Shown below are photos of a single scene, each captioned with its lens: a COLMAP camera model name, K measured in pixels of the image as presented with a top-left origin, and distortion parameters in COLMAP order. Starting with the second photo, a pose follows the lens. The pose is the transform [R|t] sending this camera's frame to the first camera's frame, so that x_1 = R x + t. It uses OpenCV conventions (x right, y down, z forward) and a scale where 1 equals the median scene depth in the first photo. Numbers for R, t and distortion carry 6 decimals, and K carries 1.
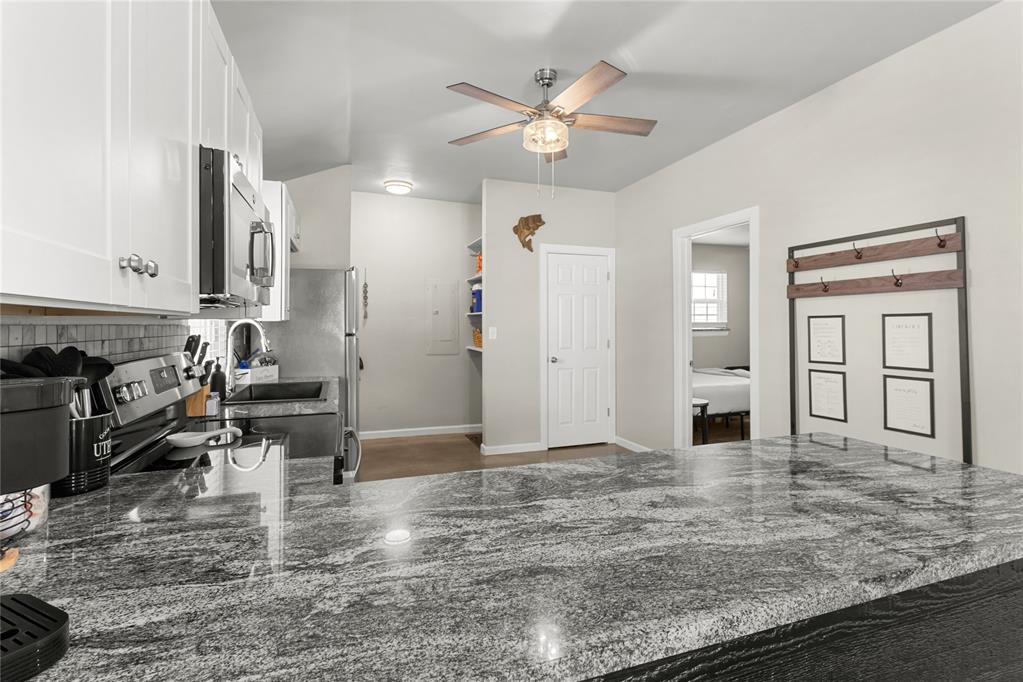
lens RADIAL K [[480.9, 0, 509.8], [0, 480.9, 334.2], [0, 0, 1]] dist [0.004165, 0.001404]
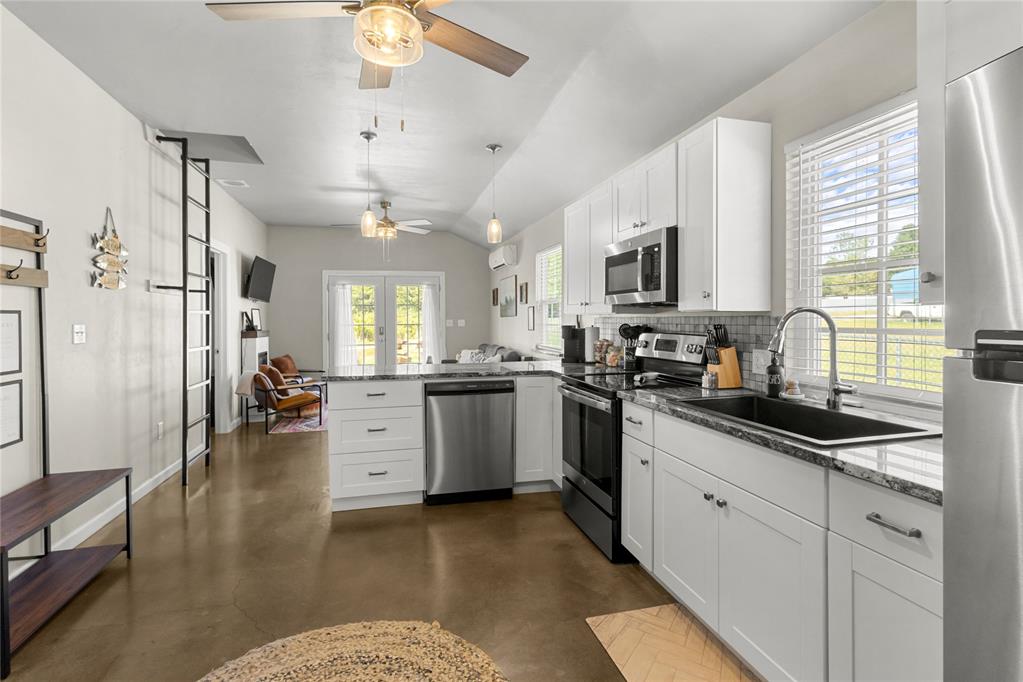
lens RADIAL K [[502.7, 0, 516.8], [0, 502.7, 318.5], [0, 0, 1]] dist [0.002381, 0.000376]
pose [[-0.996742, 0.011720, 0.079803, -0.178006], [0.013077, 0.999778, 0.016514, -0.031025], [-0.079592, 0.017504, -0.996674, 1.853019]]
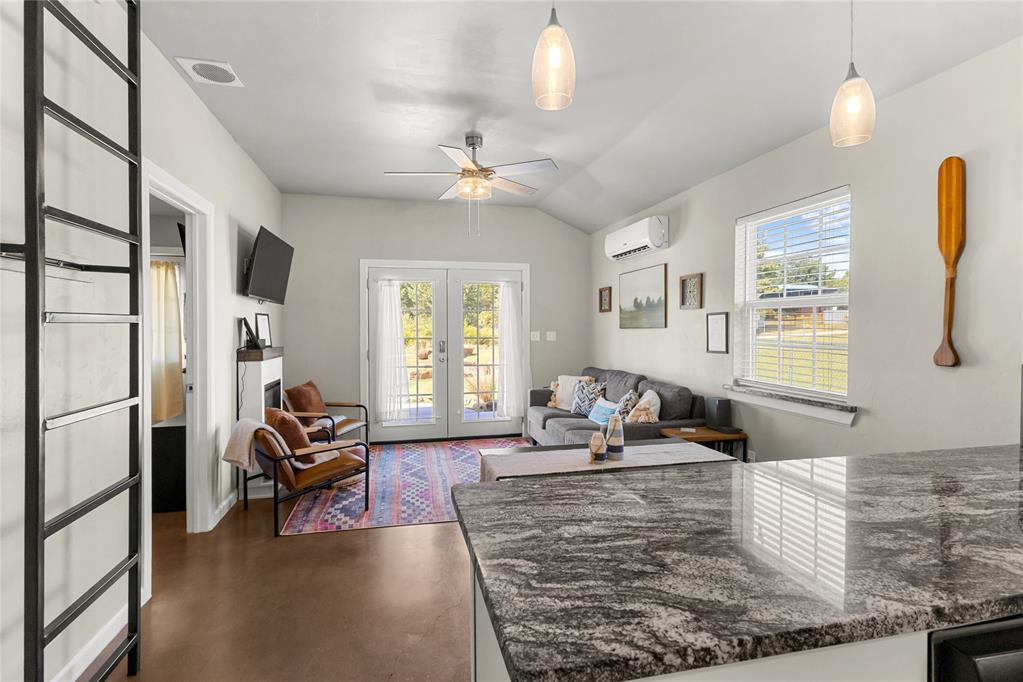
lens RADIAL K [[480.9, 0, 509.8], [0, 480.9, 334.2], [0, 0, 1]] dist [0.004165, 0.001404]
pose [[-0.994308, 0.001997, 0.106526, 0.394952], [0.005432, 0.999474, 0.031962, -0.034220], [-0.106406, 0.032358, -0.993796, 0.857740]]
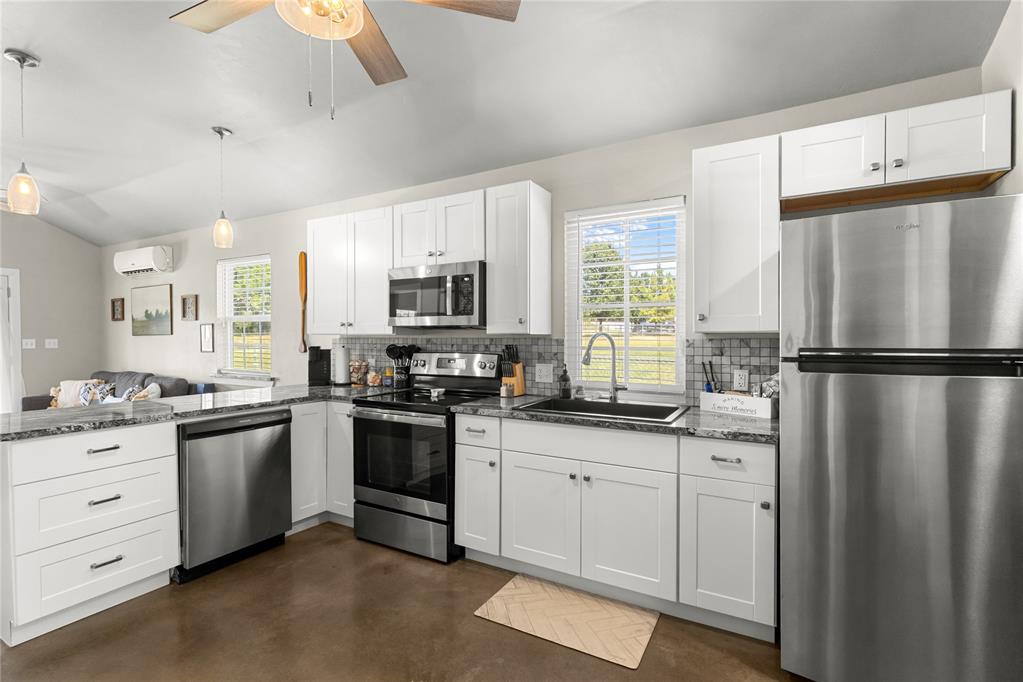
lens RADIAL K [[483.4, 0, 511.5], [0, 483.4, 341.0], [0, 0, 1]] dist [-0.000079, 0.000741]
pose [[-0.754050, 0.013612, -0.656676, 0.306409], [-0.005901, 0.999604, 0.027496, -0.039719], [0.656790, 0.024608, -0.753672, 1.716514]]
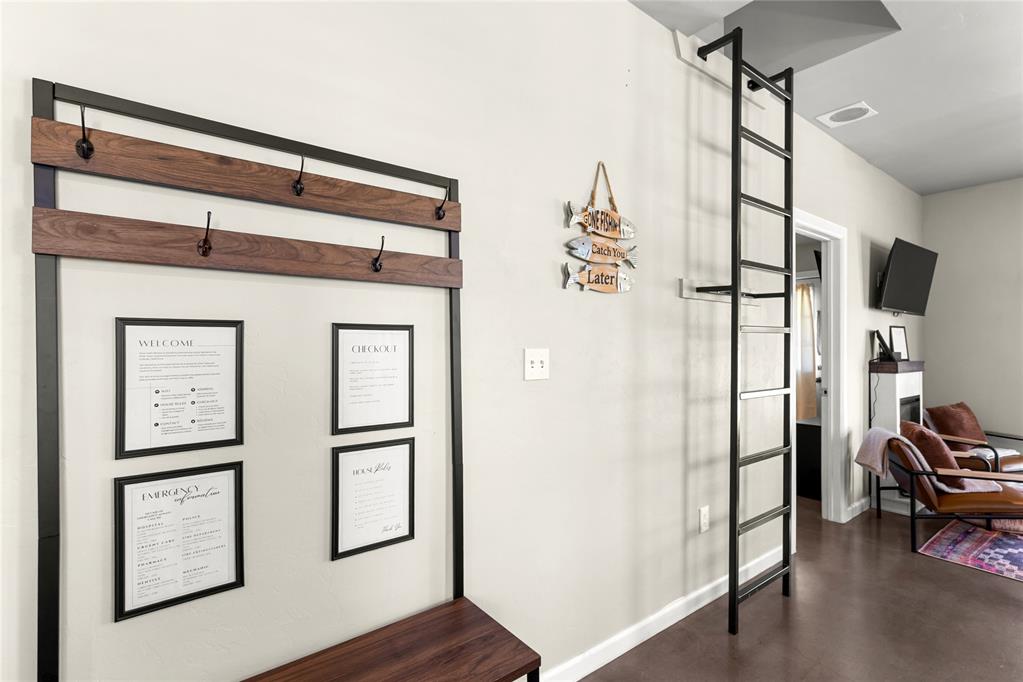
lens RADIAL K [[478.1, 0, 508.1], [0, 478.1, 339.2], [0, 0, 1]] dist [0.004008, 0.000029]
pose [[-0.299040, 0.014175, 0.954135, 0.275270], [0.016512, 0.999817, -0.009678, -0.019026], [-0.954098, 0.012861, -0.299219, 1.028237]]
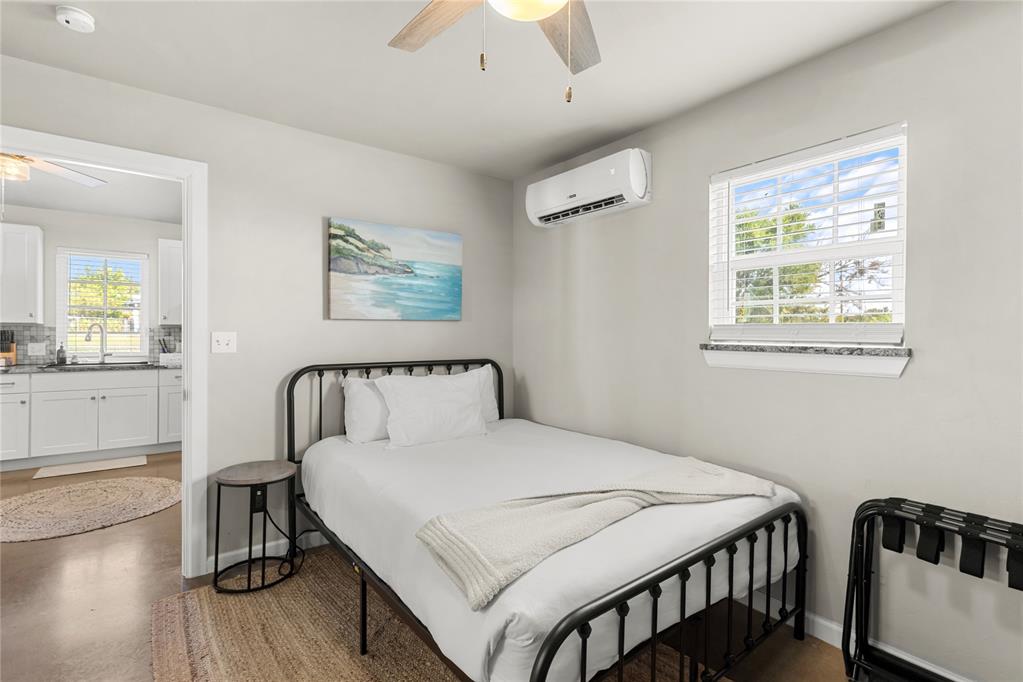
lens RADIAL K [[480.9, 0, 509.8], [0, 480.9, 334.2], [0, 0, 1]] dist [0.004165, 0.001404]
pose [[0.303836, 0.012921, -0.952637, 1.793857], [-0.026709, 0.999631, 0.005039, -0.041060], [0.952350, 0.023913, 0.304068, 2.021564]]
